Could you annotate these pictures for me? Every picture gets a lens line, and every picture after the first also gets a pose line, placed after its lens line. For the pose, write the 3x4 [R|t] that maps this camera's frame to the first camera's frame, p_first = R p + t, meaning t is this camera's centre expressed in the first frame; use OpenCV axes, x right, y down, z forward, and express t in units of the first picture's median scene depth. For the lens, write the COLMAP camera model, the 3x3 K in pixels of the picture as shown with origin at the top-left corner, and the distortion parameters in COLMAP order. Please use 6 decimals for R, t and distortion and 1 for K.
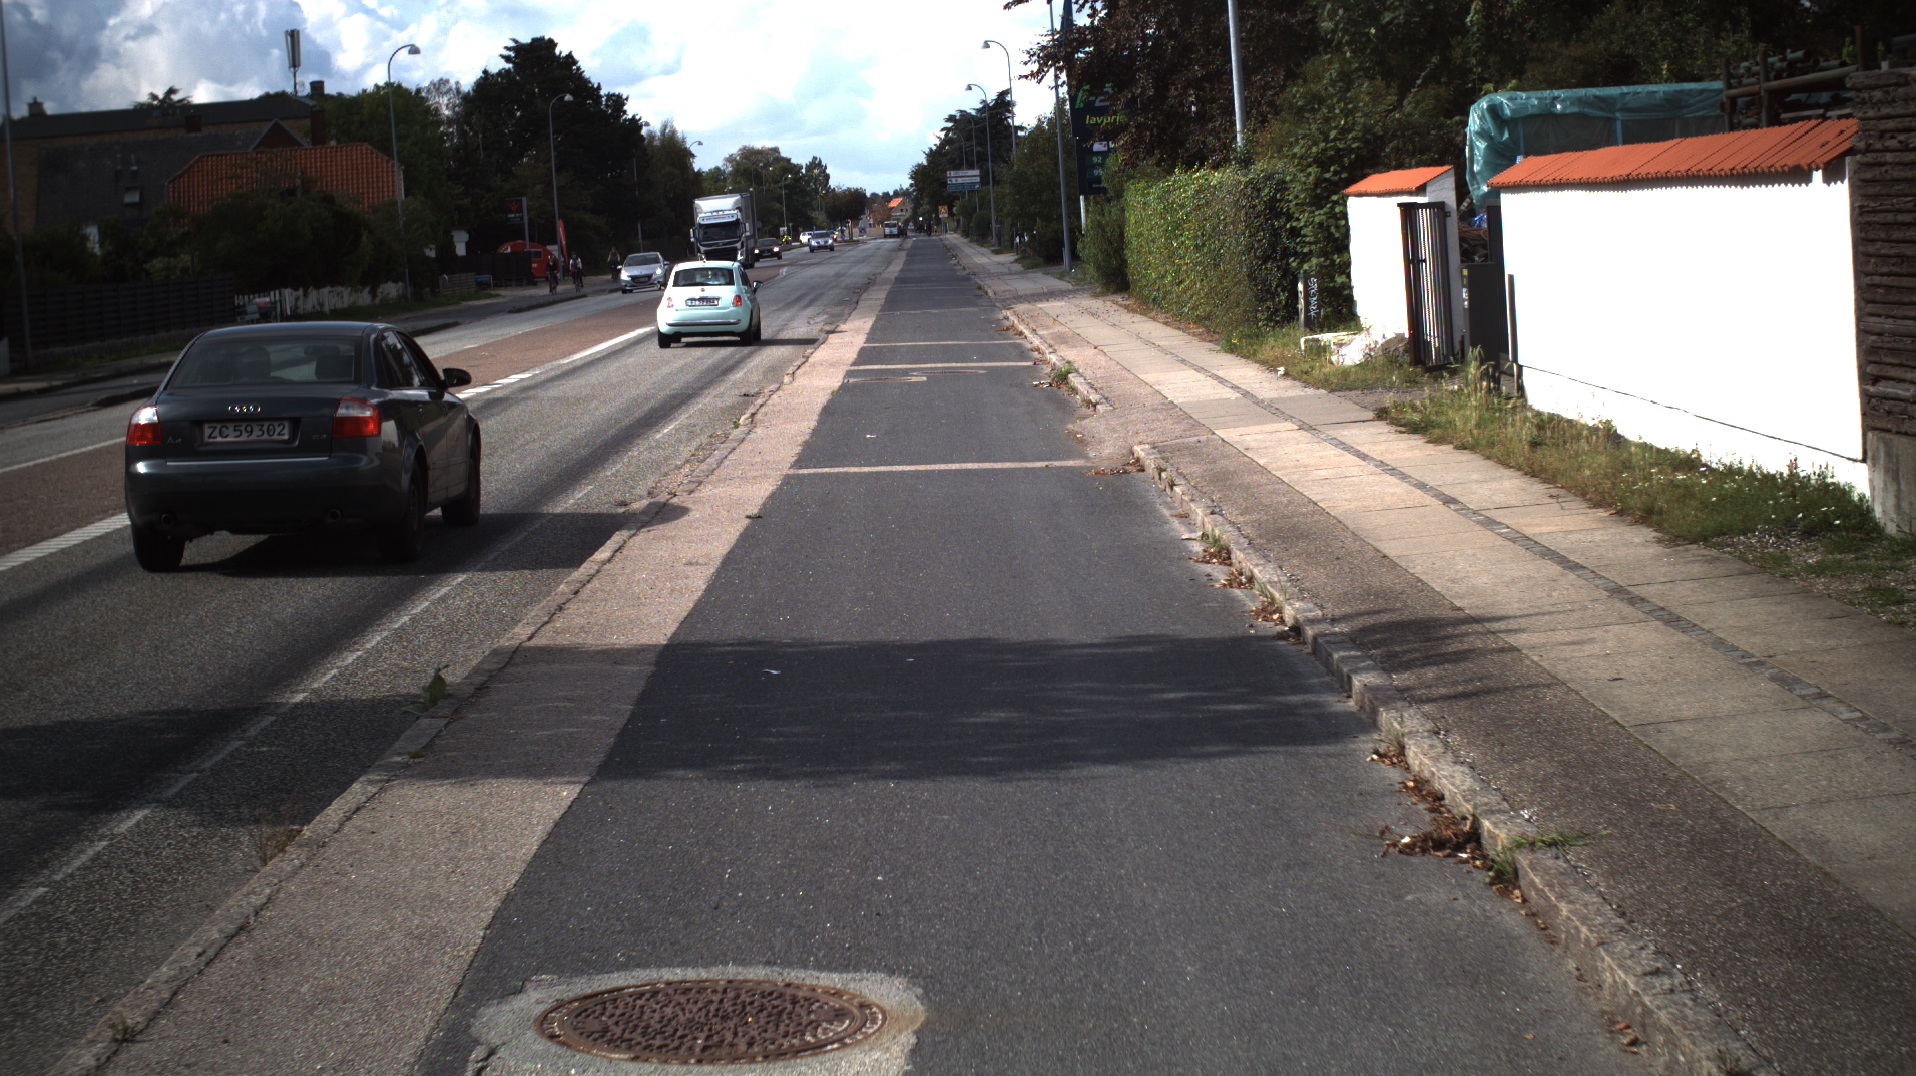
lens RADIAL K [[3704.5, 0, 958.0], [0, 3704.5, 538.0], [0, 0, 1]] dist [-0.235095, -0.018219]
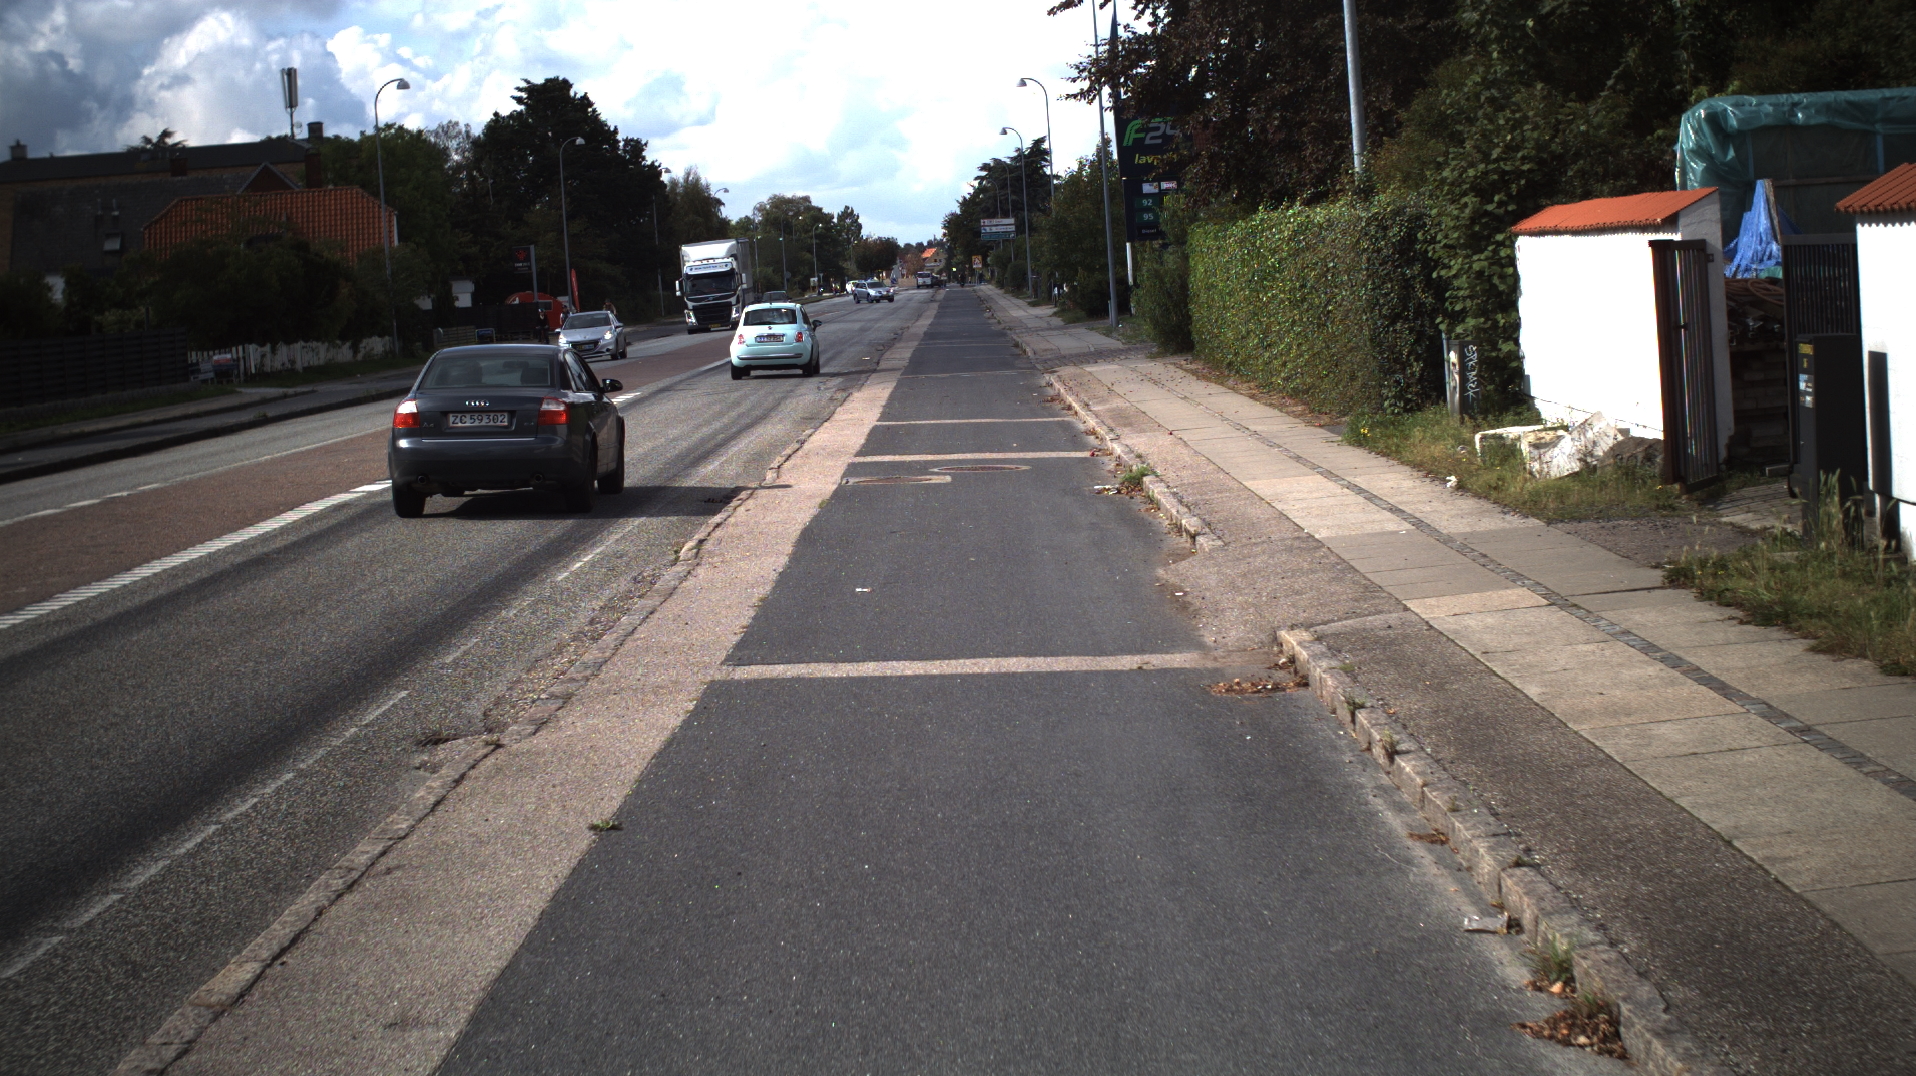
lens RADIAL K [[3704.5, 0, 958.0], [0, 3704.5, 538.0], [0, 0, 1]] dist [-0.235095, -0.018219]
pose [[0.999957, 0.001332, -0.009124, -0.000136], [-0.001457, 0.999905, -0.013673, -0.014201], [0.009104, 0.013685, 0.999865, 0.171427]]
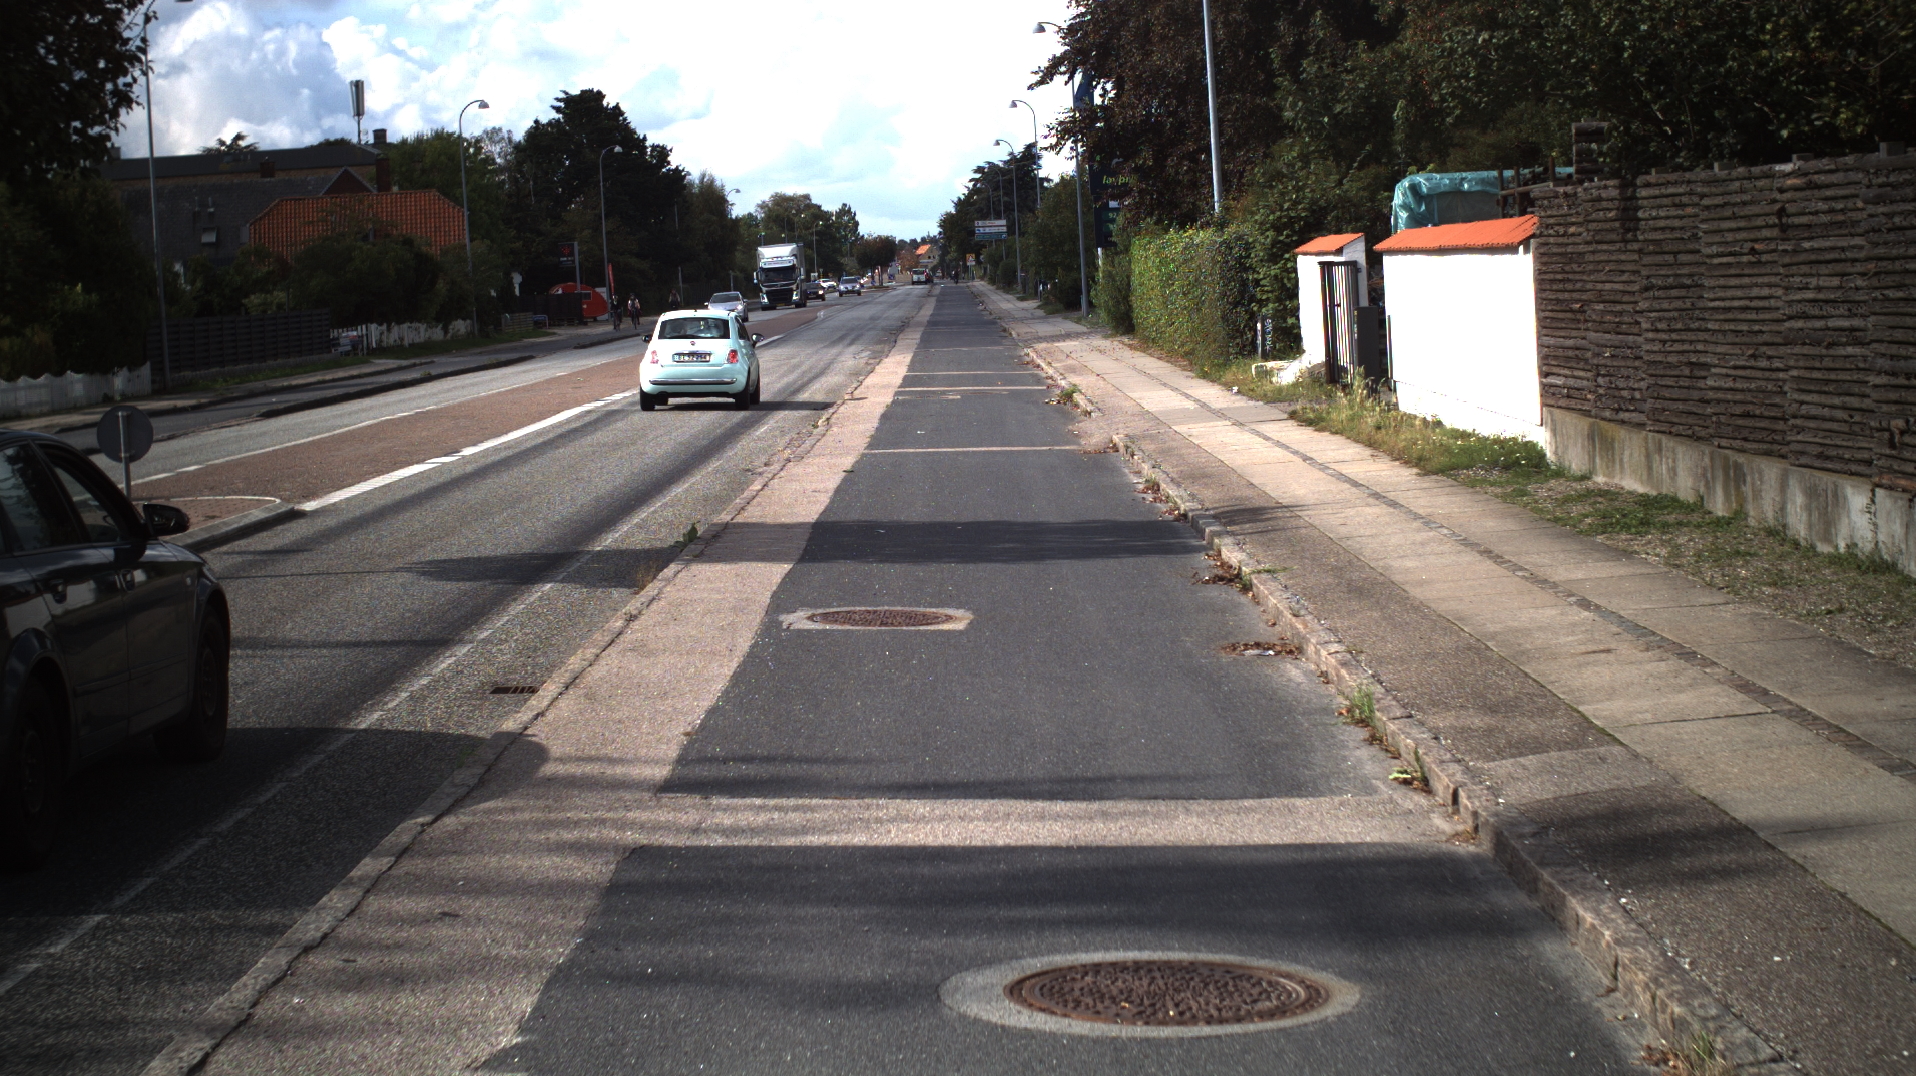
lens RADIAL K [[3704.5, 0, 958.0], [0, 3704.5, 538.0], [0, 0, 1]] dist [-0.235095, -0.018219]
pose [[0.999913, 0.011554, -0.006333, -0.000620], [-0.011634, 0.999852, -0.012702, 0.014120], [0.006185, 0.012775, 0.999899, -0.171915]]
